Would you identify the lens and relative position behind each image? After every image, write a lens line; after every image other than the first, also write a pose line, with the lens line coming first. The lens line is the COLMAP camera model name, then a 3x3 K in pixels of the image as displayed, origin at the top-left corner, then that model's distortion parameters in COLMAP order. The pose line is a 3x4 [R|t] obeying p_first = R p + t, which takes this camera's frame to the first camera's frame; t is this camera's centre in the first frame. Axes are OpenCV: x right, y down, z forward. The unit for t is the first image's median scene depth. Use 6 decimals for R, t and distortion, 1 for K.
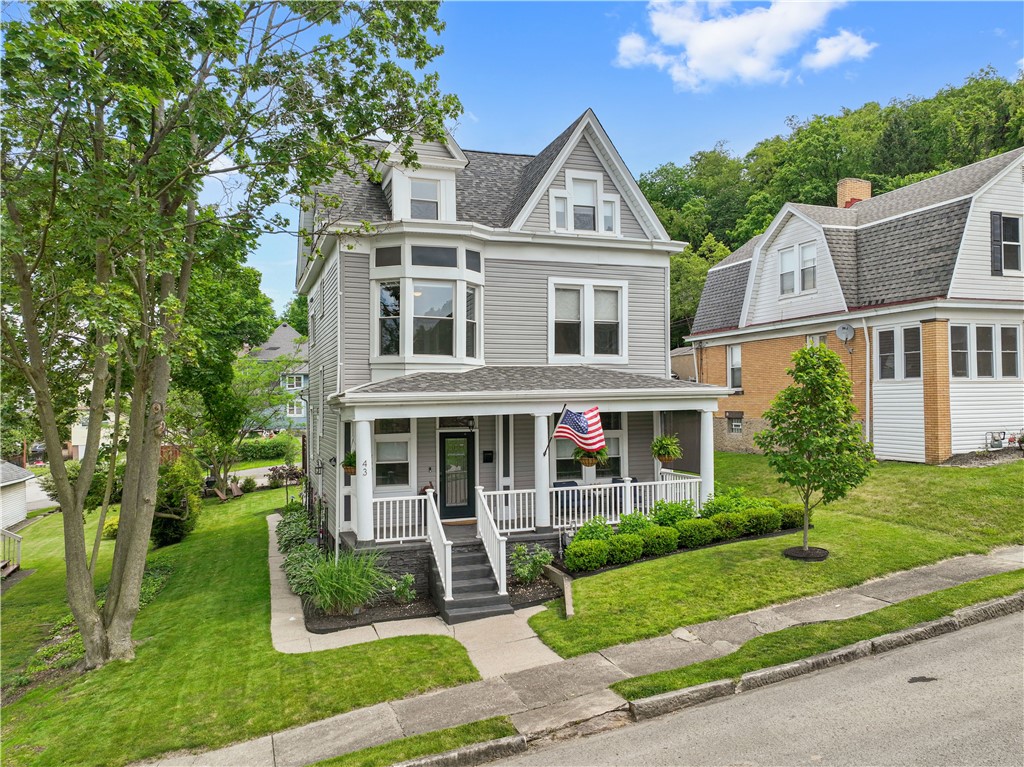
lens RADIAL K [[732.1, 0, 512.0], [0, 732.1, 387.6], [0, 0, 1]] dist [0.005842, 0.000580]
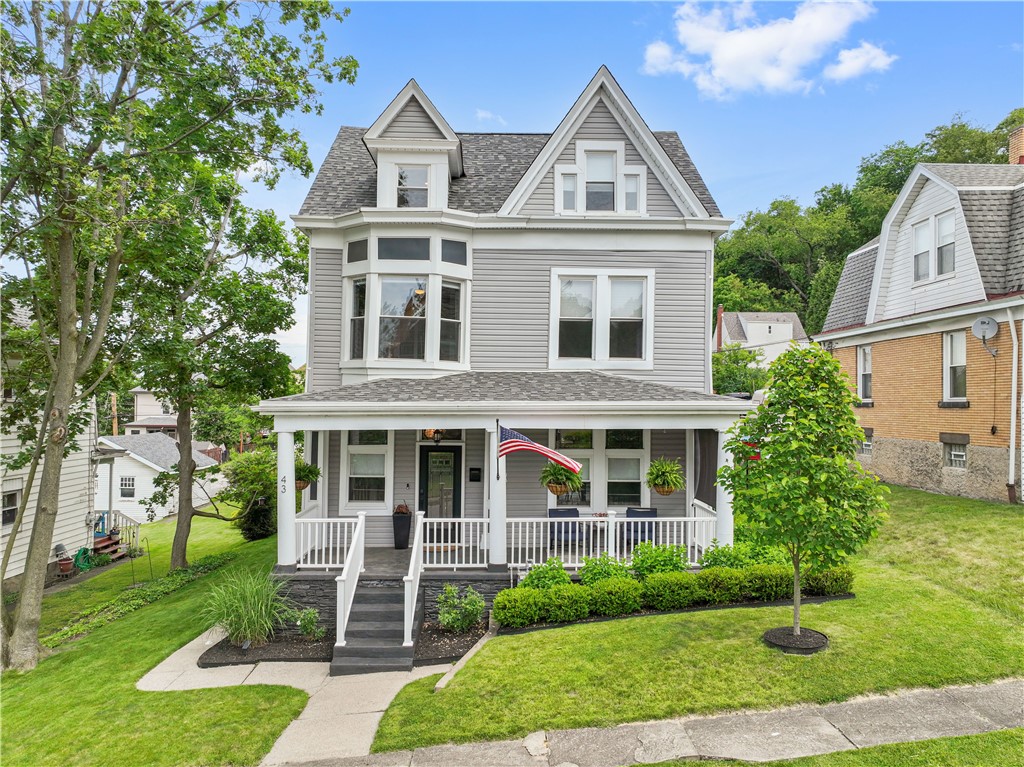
lens RADIAL K [[716.2, 0, 512.0], [0, 716.2, 383.5], [0, 0, 1]] dist [0.002079, 0.010190]
pose [[0.952953, 0.010765, -0.302926, 0.281007], [-0.013222, 0.999894, -0.006060, -0.010845], [0.302829, 0.009780, 0.952995, 0.205009]]
